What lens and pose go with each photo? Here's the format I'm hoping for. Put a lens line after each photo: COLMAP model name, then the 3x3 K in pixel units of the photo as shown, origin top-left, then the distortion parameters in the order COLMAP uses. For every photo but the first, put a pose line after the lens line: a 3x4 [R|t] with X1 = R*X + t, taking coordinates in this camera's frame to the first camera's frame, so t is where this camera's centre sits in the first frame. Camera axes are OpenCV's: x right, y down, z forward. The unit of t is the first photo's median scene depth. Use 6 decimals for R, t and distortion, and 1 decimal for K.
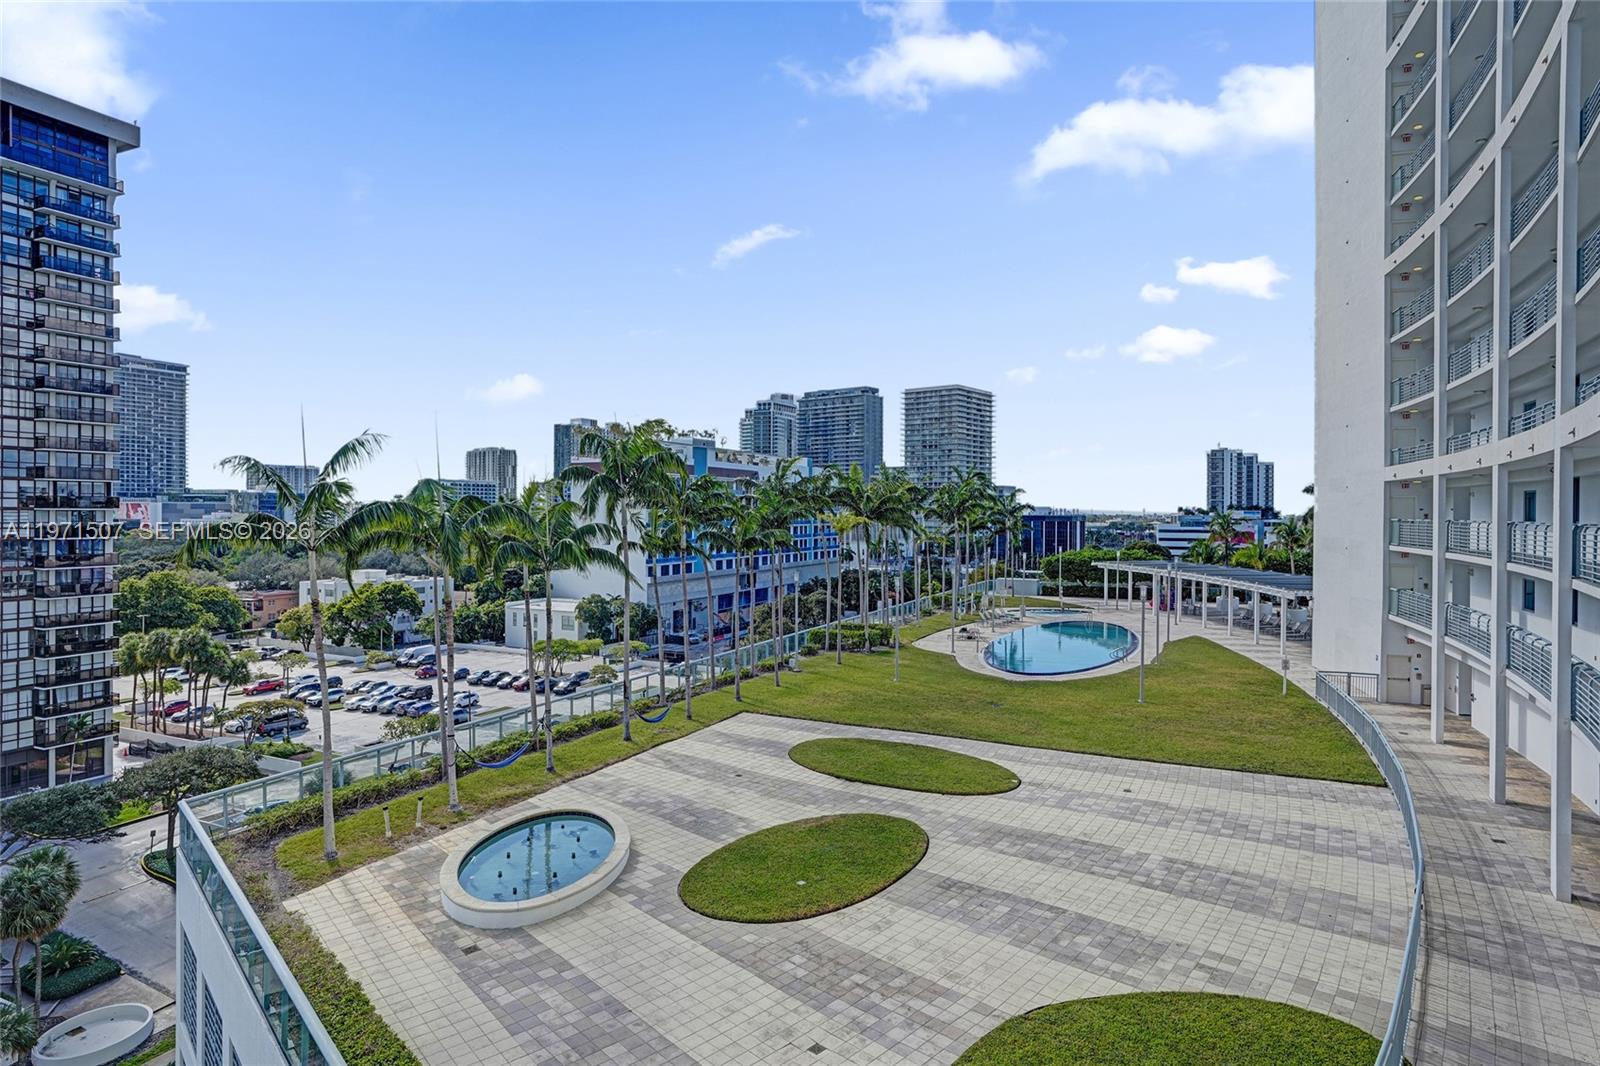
lens RADIAL K [[930.8, 0, 807.7], [0, 930.8, 523.0], [0, 0, 1]] dist [-0.020913, 0.024579]
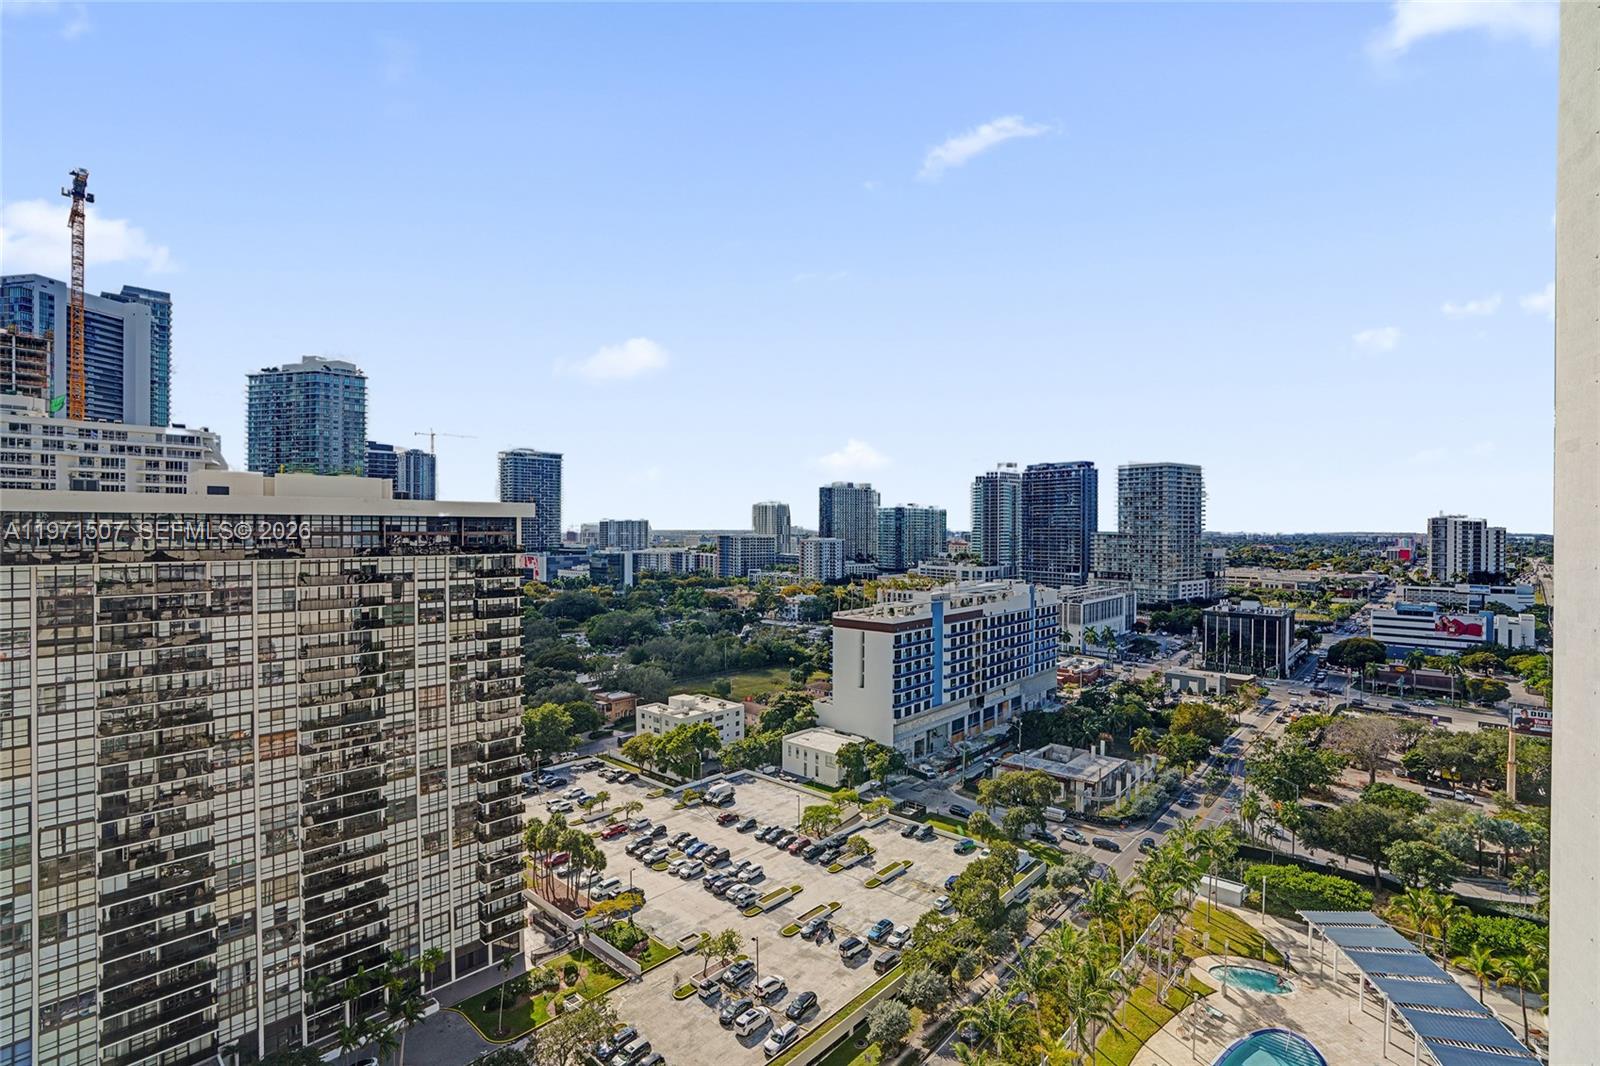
lens RADIAL K [[776.0, 0, 808.5], [0, 776.0, 534.1], [0, 0, 1]] dist [-0.053816, 0.027489]
pose [[0.960876, -0.004361, -0.276944, 0.005146], [0.004834, 0.999988, 0.001025, -0.314838], [0.276936, -0.002324, 0.960886, -0.012572]]
